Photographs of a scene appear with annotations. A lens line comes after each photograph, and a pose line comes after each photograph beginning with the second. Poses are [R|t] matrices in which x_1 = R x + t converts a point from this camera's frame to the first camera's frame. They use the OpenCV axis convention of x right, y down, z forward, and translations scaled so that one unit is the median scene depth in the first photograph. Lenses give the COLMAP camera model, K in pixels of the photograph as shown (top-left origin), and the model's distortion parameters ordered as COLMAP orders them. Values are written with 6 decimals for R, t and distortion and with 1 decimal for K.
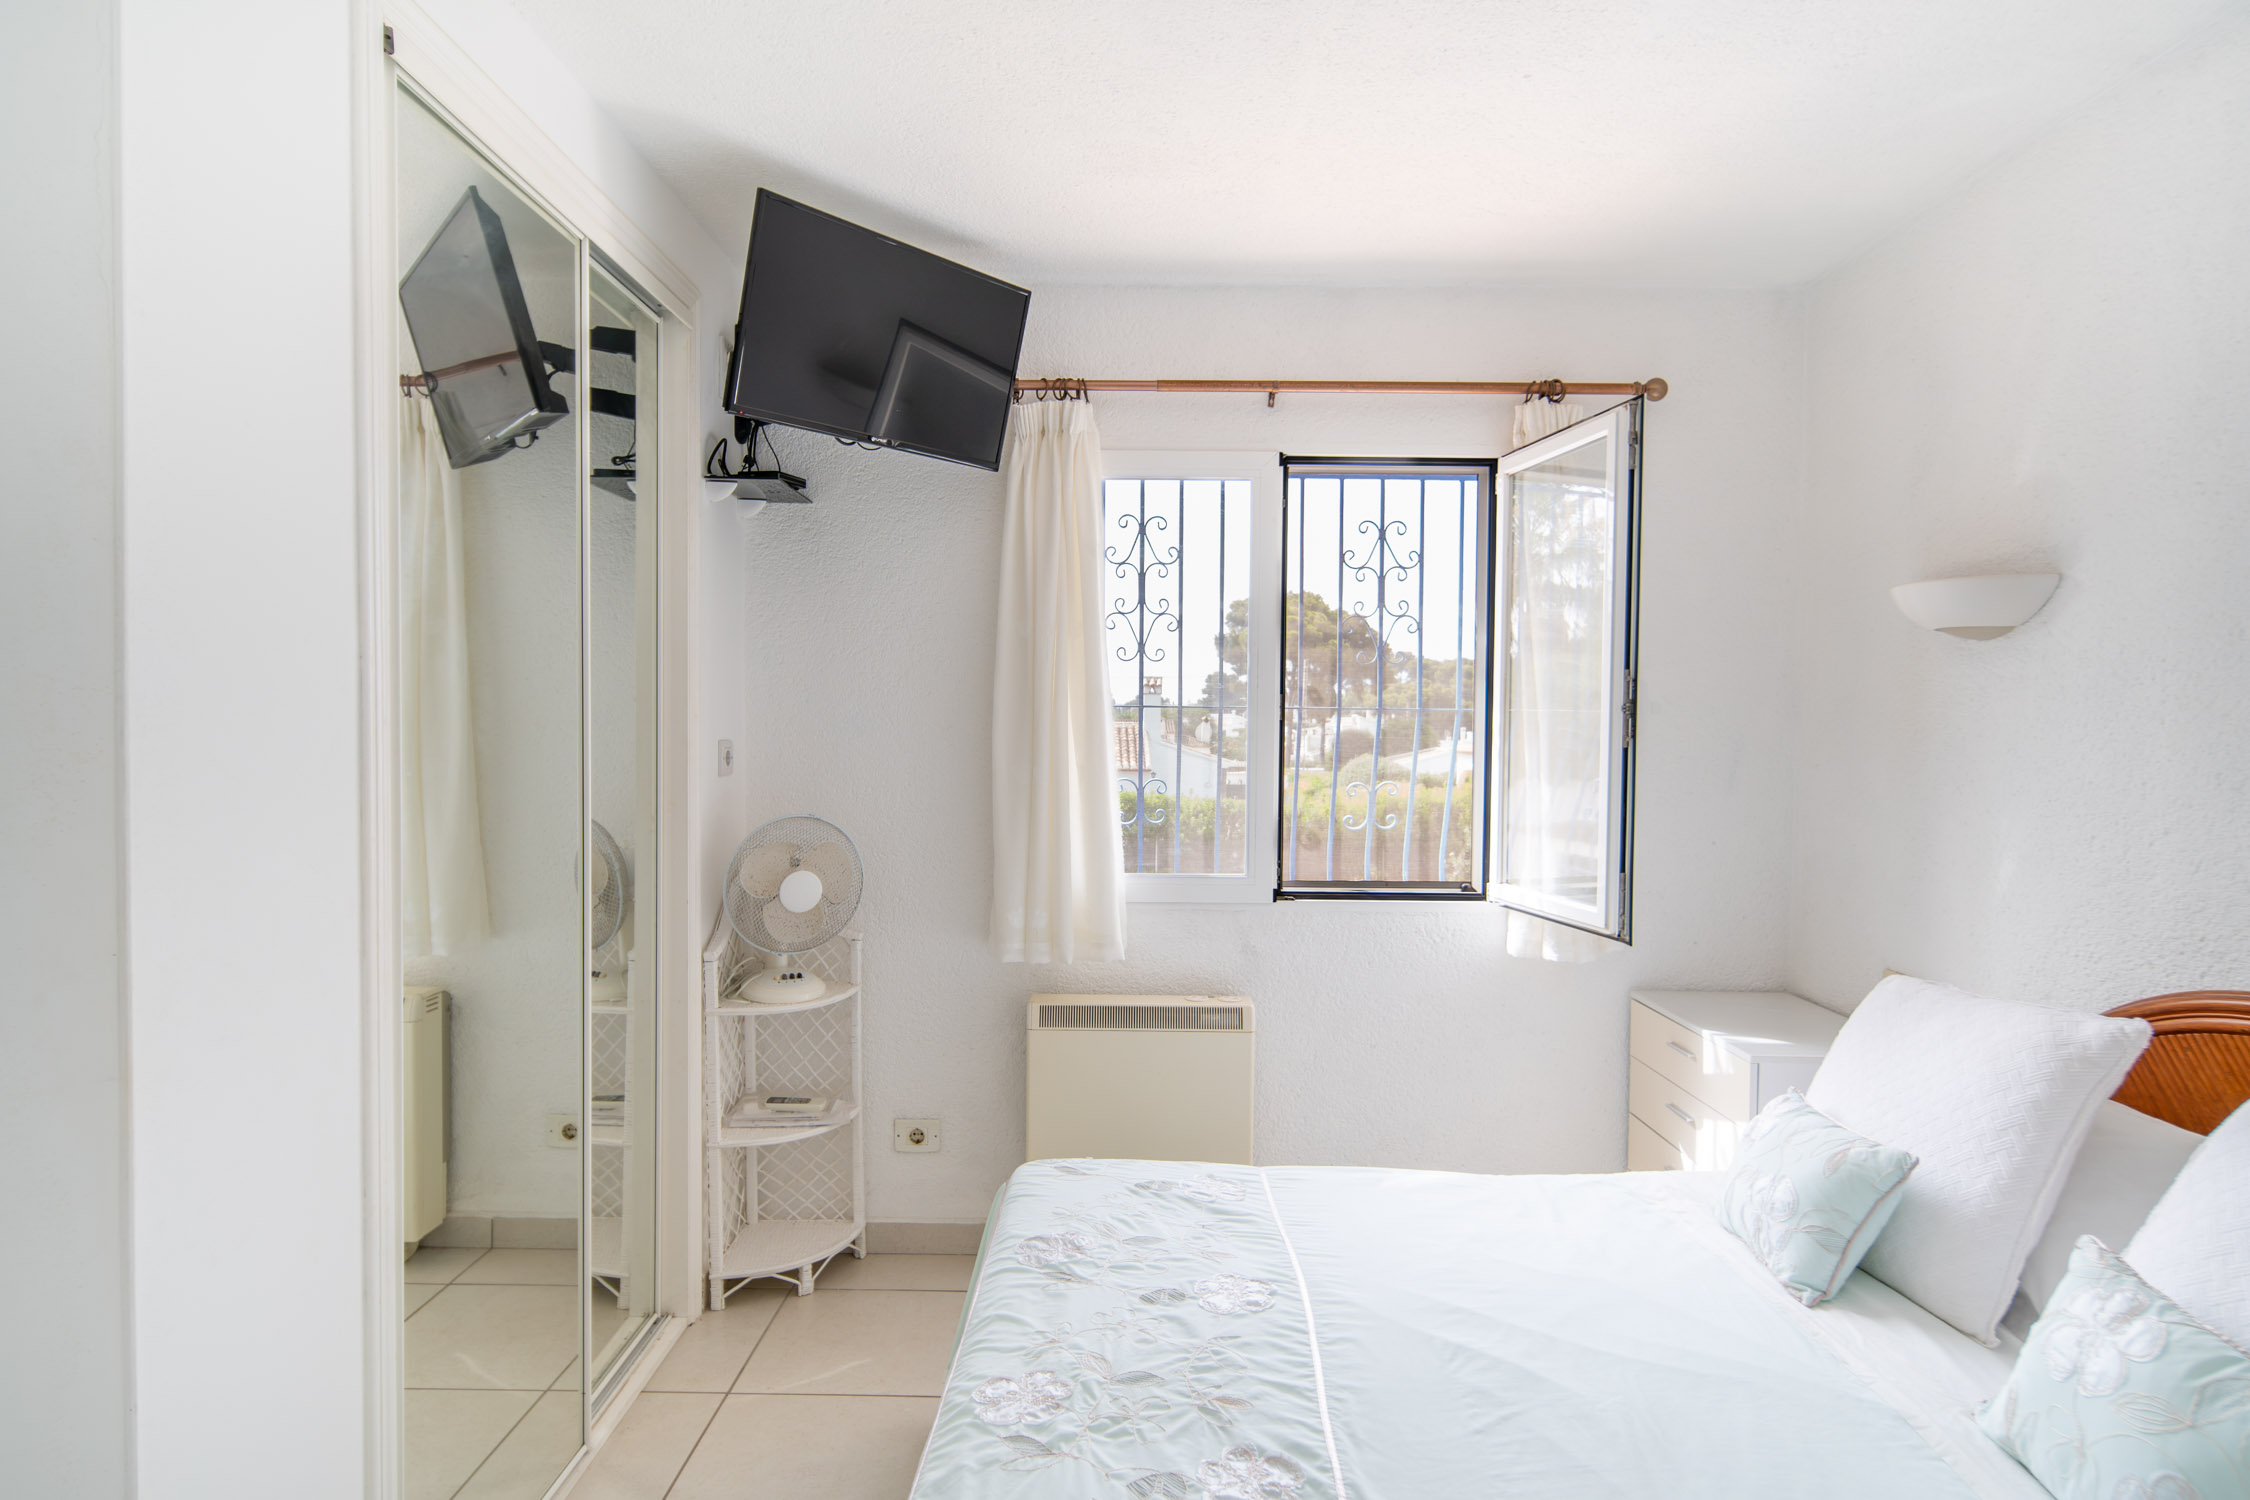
lens RADIAL K [[1206.1, 0, 1129.2], [0, 1206.1, 751.1], [0, 0, 1]] dist [-0.005122, 0.001343]
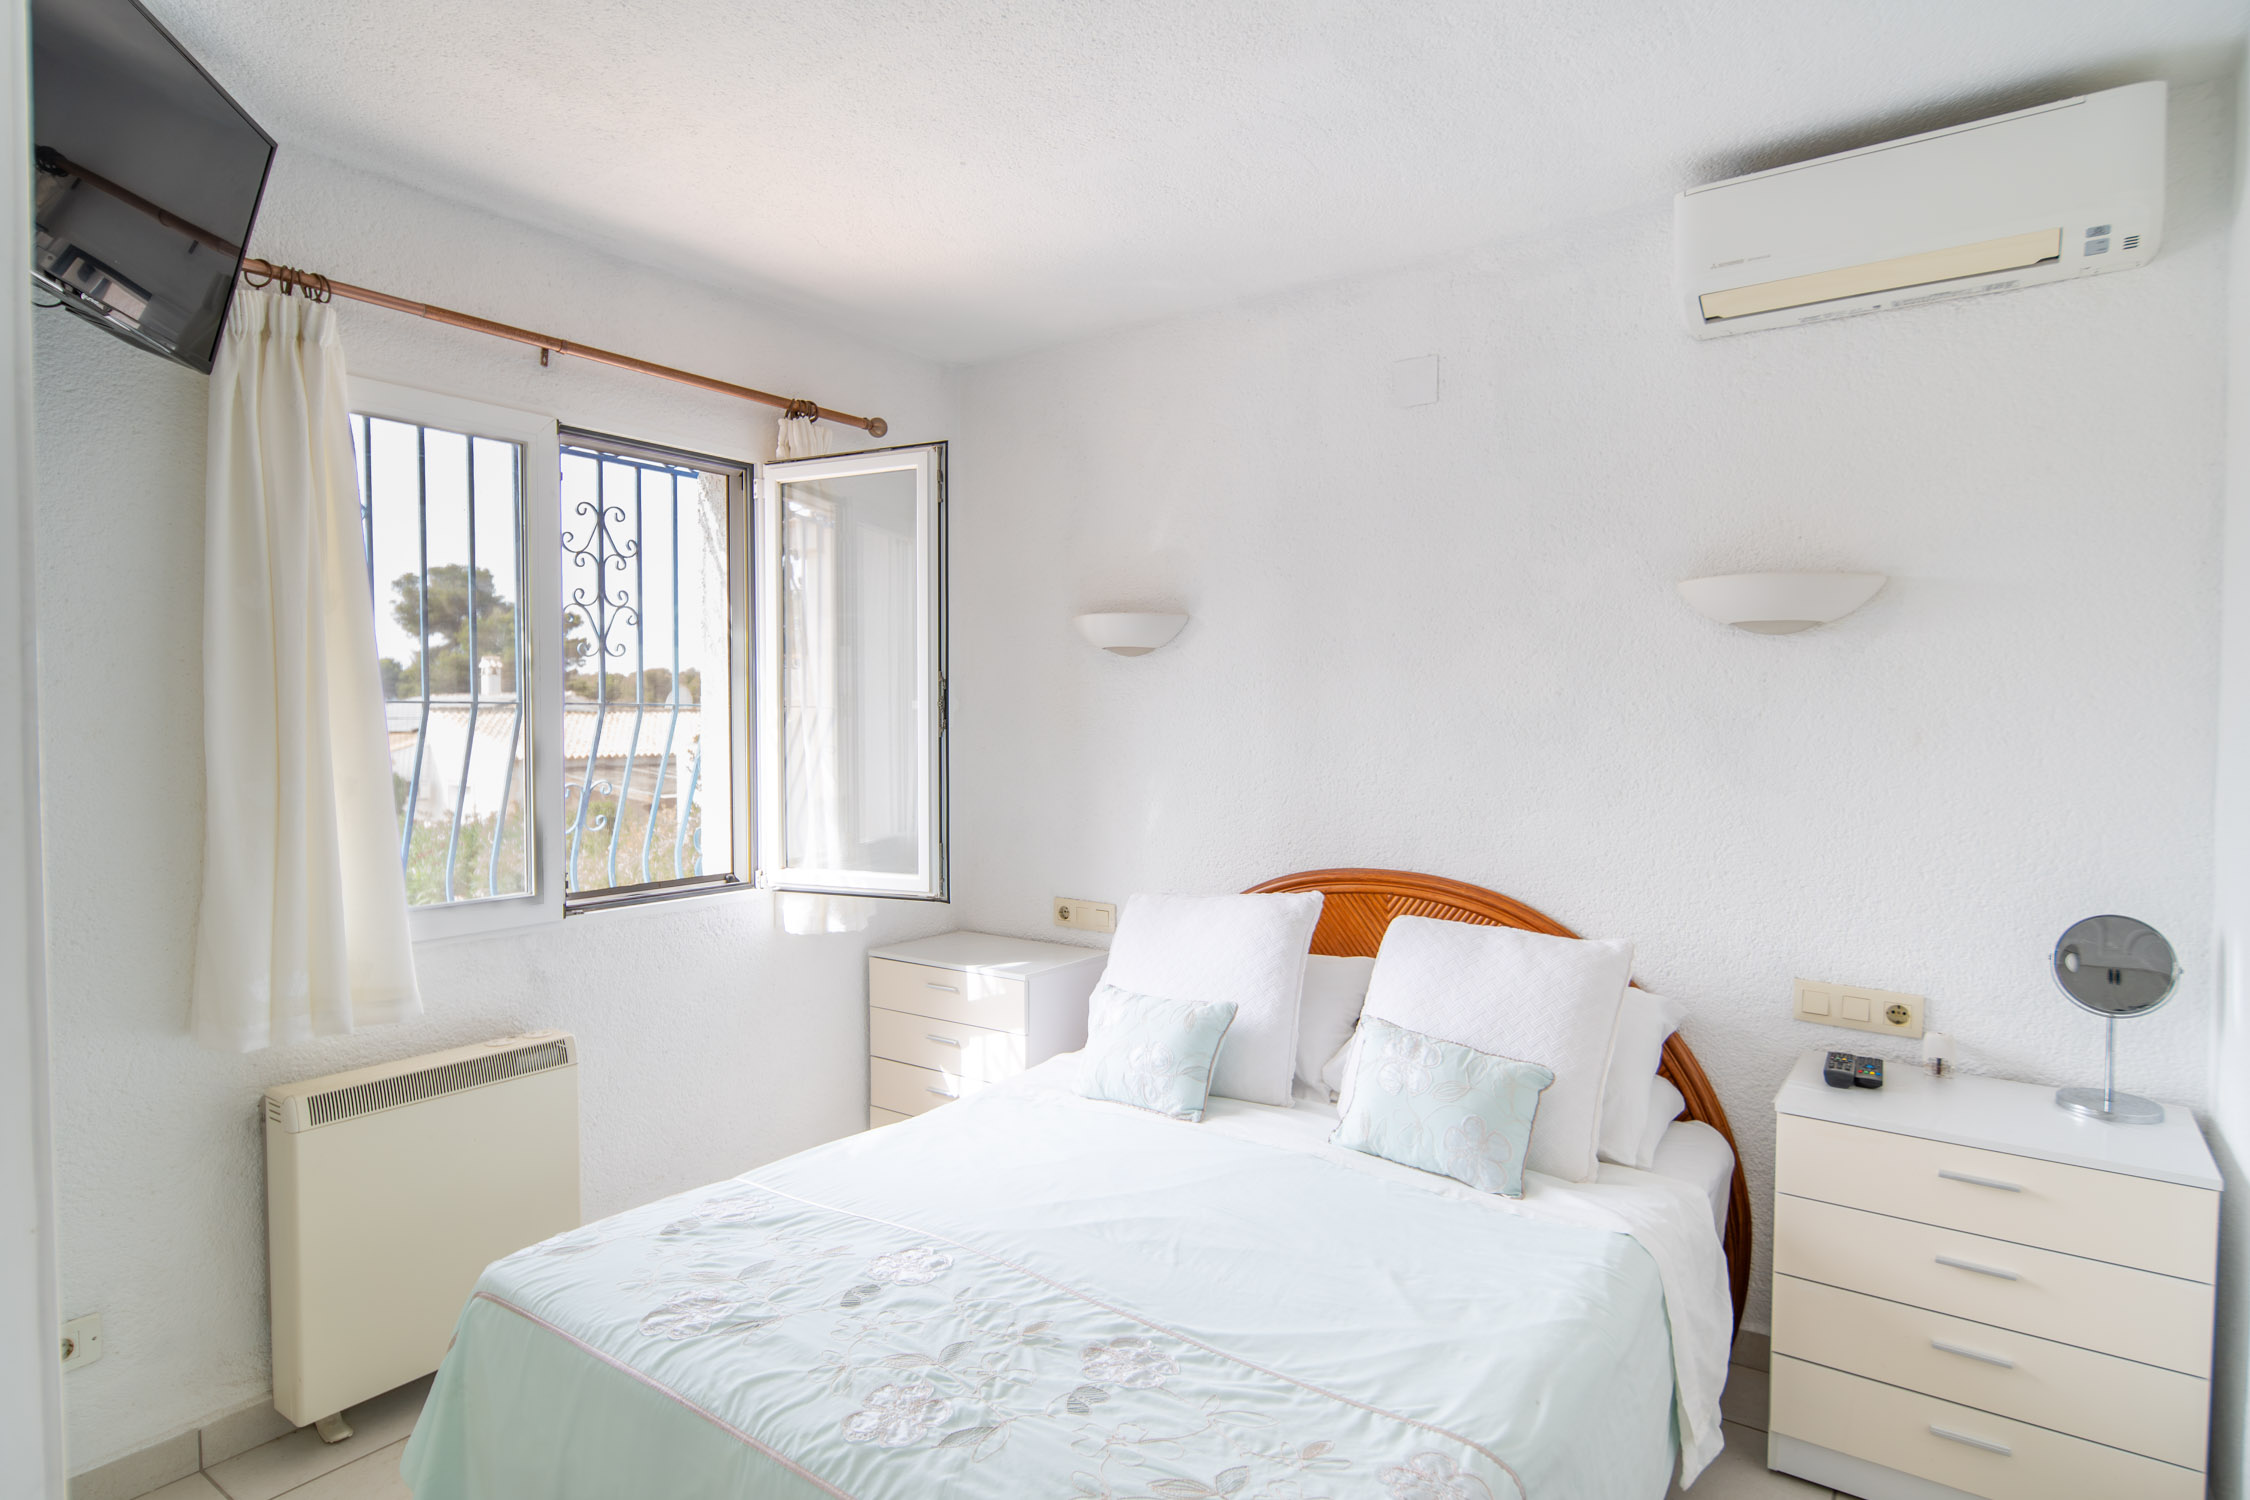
lens RADIAL K [[1206.1, 0, 1129.2], [0, 1206.1, 751.1], [0, 0, 1]] dist [-0.005122, 0.001343]
pose [[0.574208, -0.032829, 0.818051, -0.455757], [0.026990, 0.999412, 0.021162, -0.009438], [-0.818264, 0.009928, 0.574757, 0.168231]]
